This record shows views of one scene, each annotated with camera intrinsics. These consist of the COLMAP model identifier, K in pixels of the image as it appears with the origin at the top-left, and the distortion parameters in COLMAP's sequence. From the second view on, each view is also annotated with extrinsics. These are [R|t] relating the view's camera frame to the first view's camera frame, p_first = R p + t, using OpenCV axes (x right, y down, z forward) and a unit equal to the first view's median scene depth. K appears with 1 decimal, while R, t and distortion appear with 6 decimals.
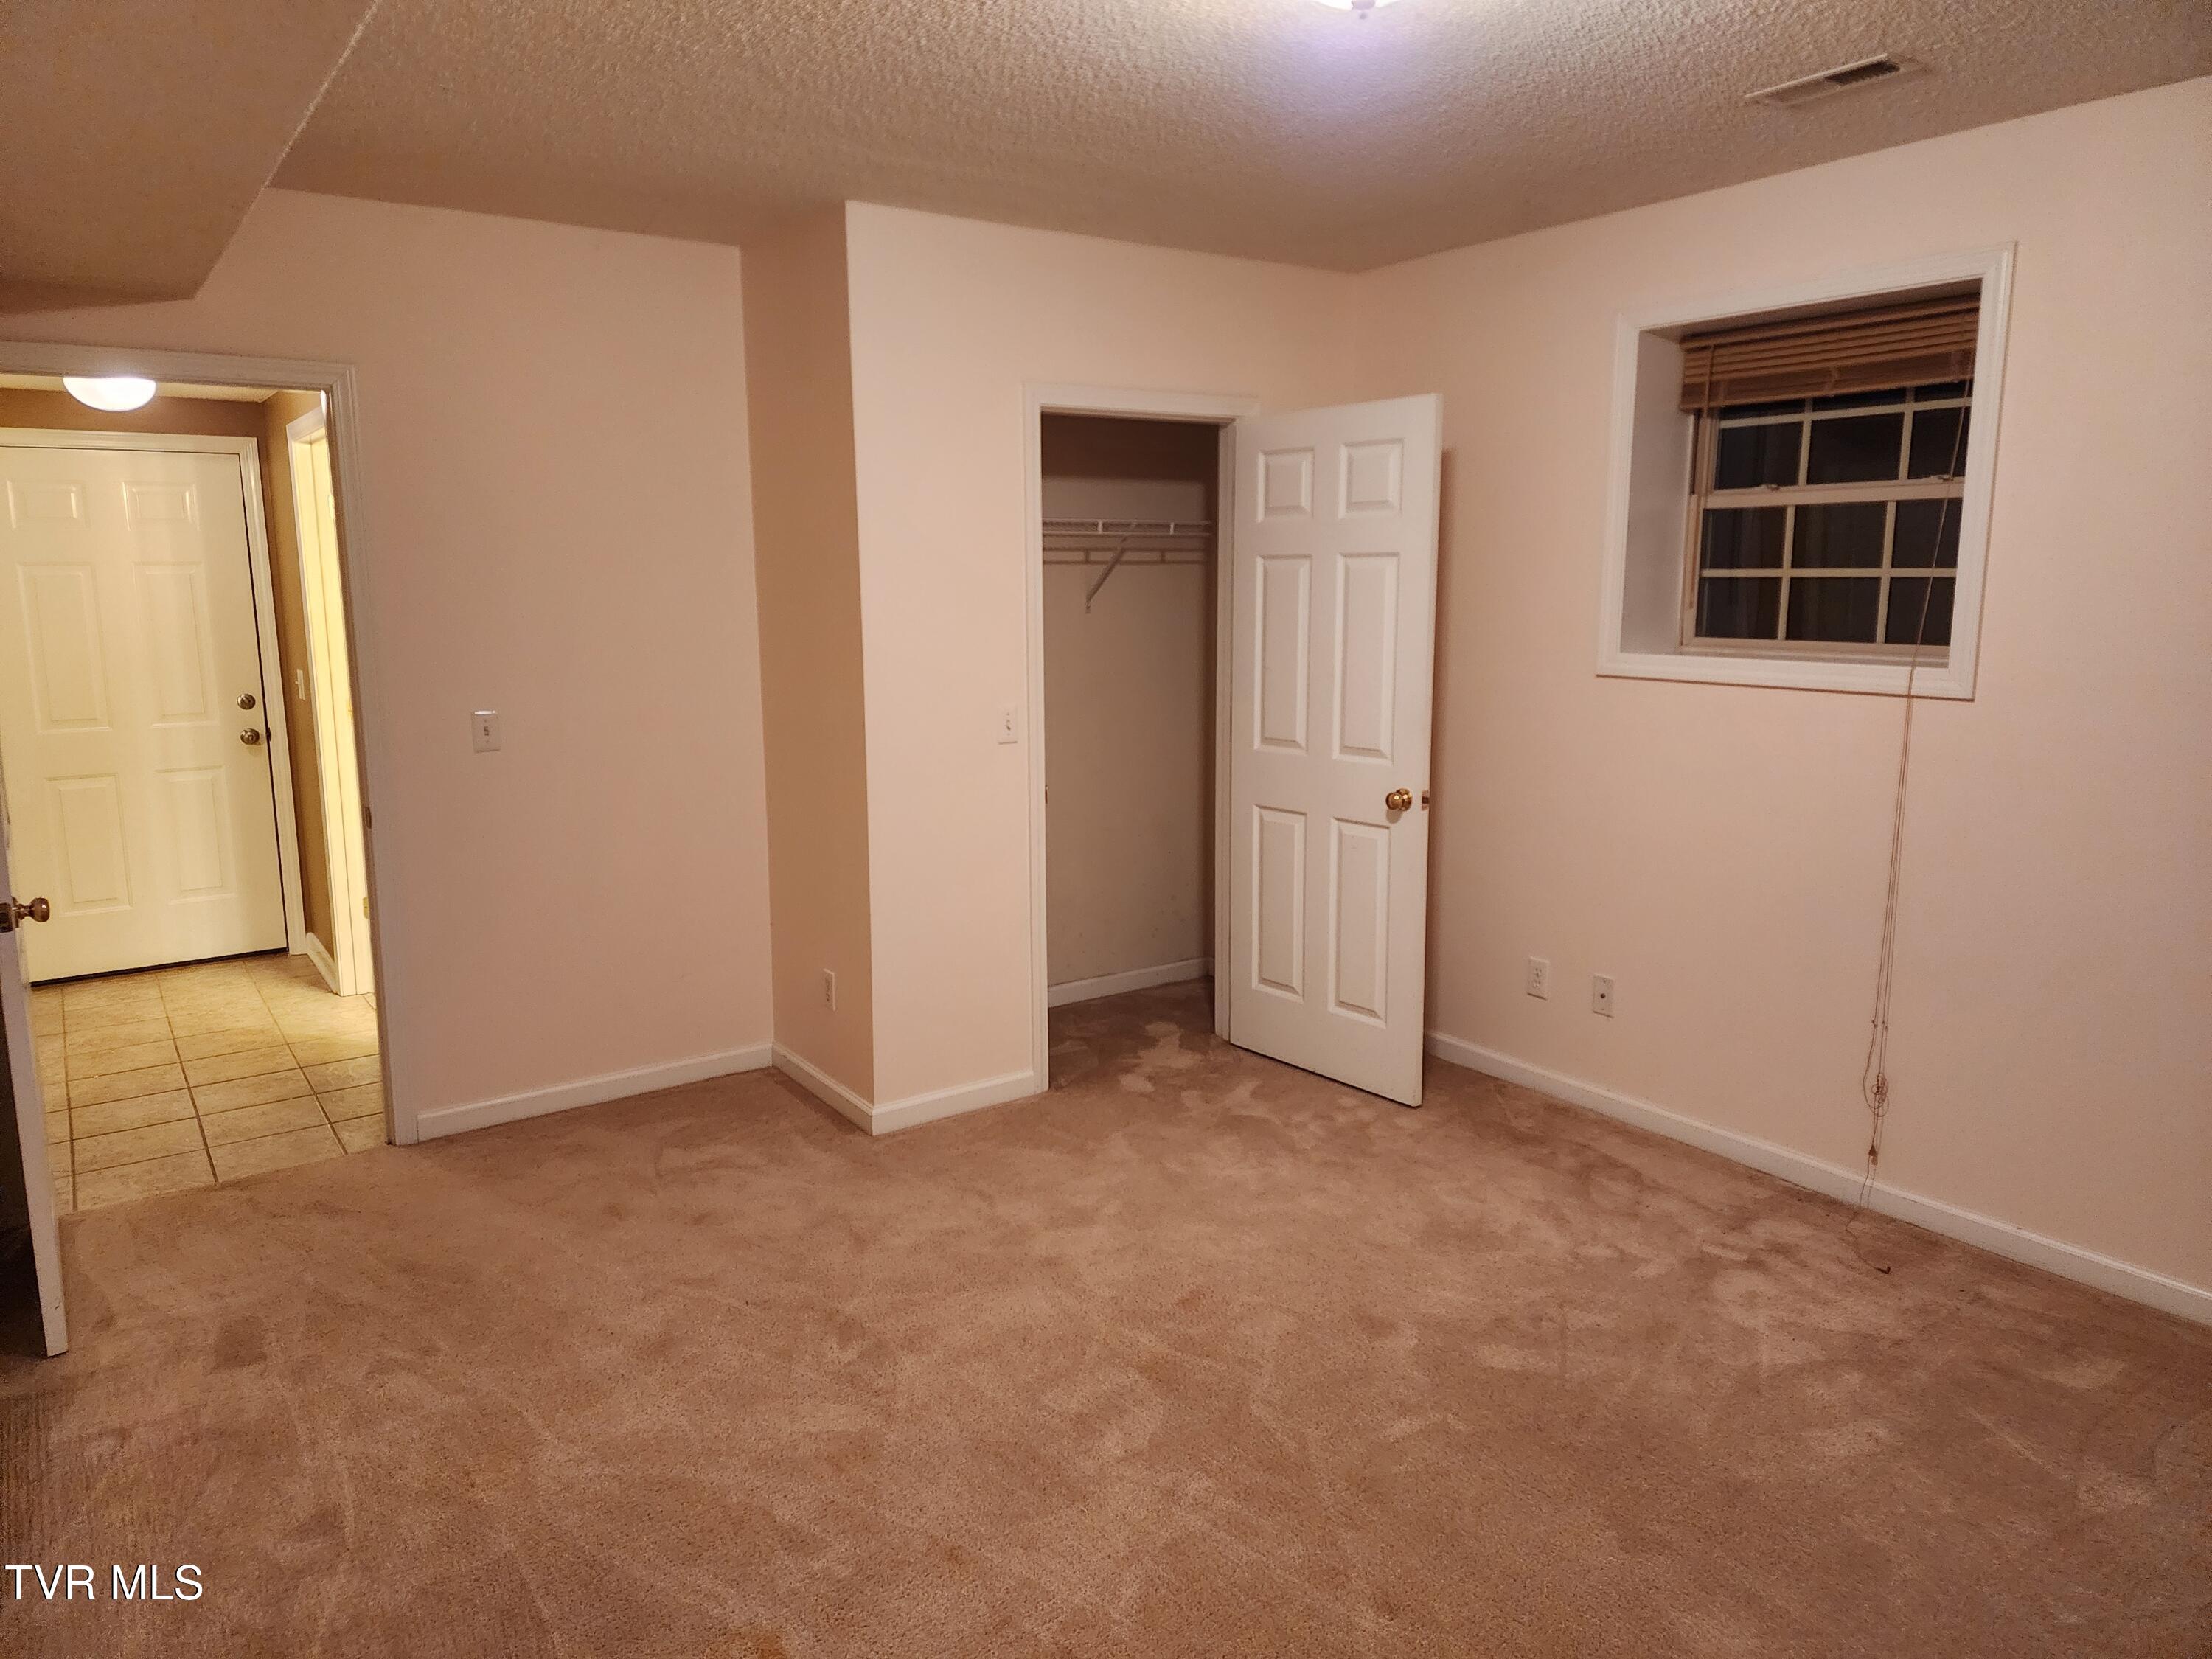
lens RADIAL K [[1472.3, 0, 1106.0], [0, 1472.3, 829.5], [0, 0, 1]] dist [-0.000775, 0.000485]
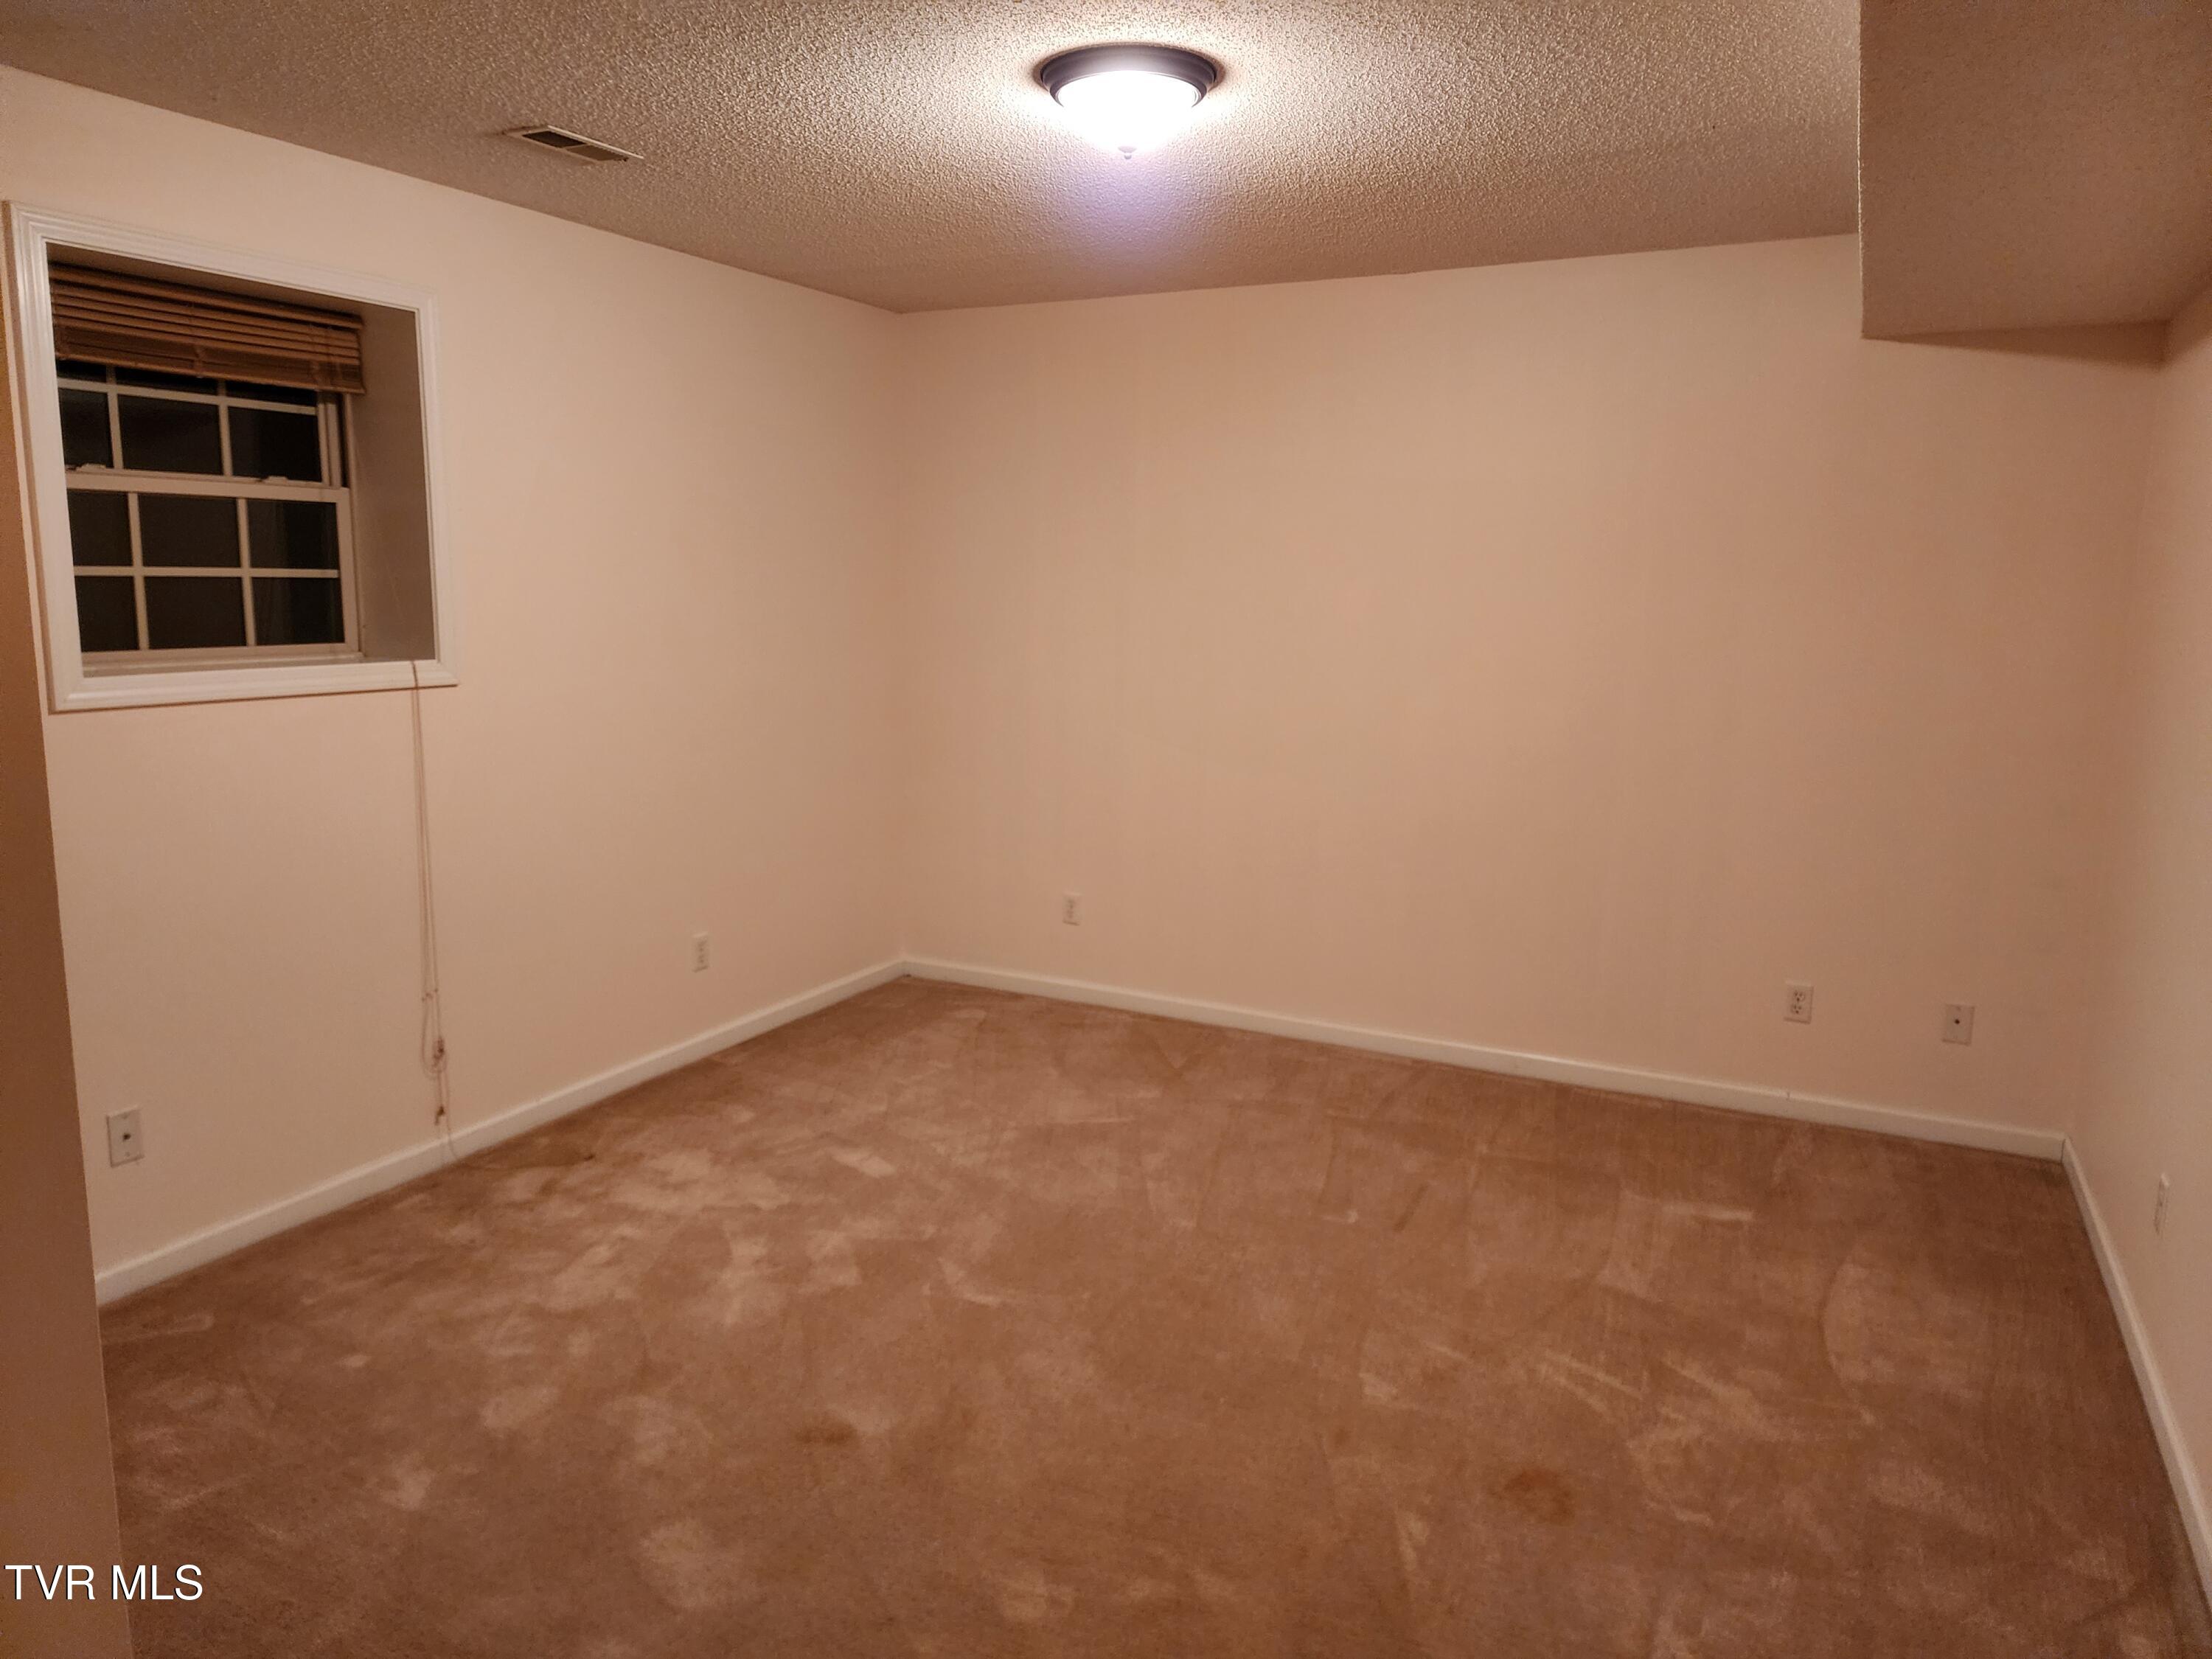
lens RADIAL K [[1472.3, 0, 1106.0], [0, 1472.3, 829.5], [0, 0, 1]] dist [-0.000775, 0.000485]
pose [[-0.456721, -0.152243, 0.876486, -0.613773], [0.142485, 0.960010, 0.240997, -0.168896], [-0.878126, 0.234954, -0.416764, 0.970183]]
